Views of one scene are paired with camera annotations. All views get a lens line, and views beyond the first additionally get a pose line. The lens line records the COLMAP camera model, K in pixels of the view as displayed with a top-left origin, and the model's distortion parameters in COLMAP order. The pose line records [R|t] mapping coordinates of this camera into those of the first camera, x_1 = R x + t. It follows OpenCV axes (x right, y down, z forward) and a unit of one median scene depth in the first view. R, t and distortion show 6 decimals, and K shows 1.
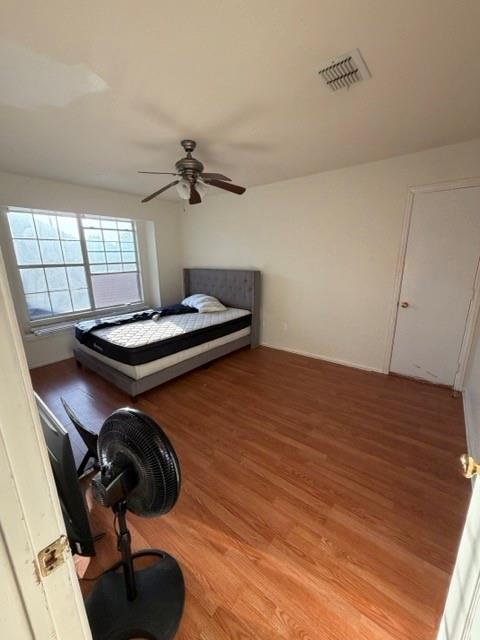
lens RADIAL K [[256.0, 0, 238.1], [0, 256.0, 319.1], [0, 0, 1]] dist [-0.001987, -0.000205]
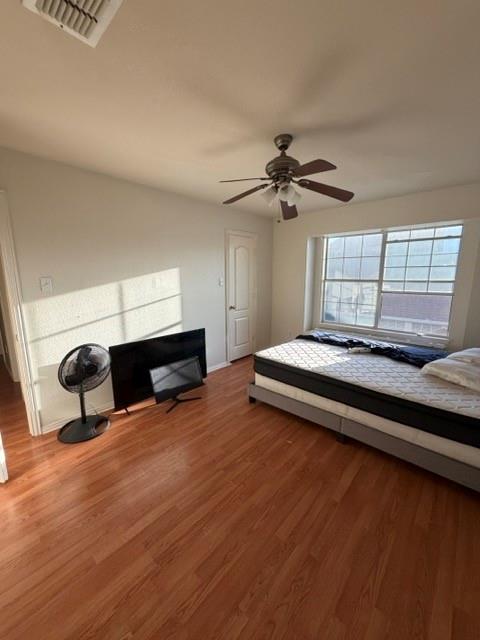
lens RADIAL K [[256.0, 0, 238.1], [0, 256.0, 319.1], [0, 0, 1]] dist [-0.001987, -0.000205]
pose [[-0.063767, 0.190873, -0.979541, 0.431388], [-0.238063, 0.950293, 0.200672, -0.159439], [0.969154, 0.245989, -0.015158, 0.599263]]
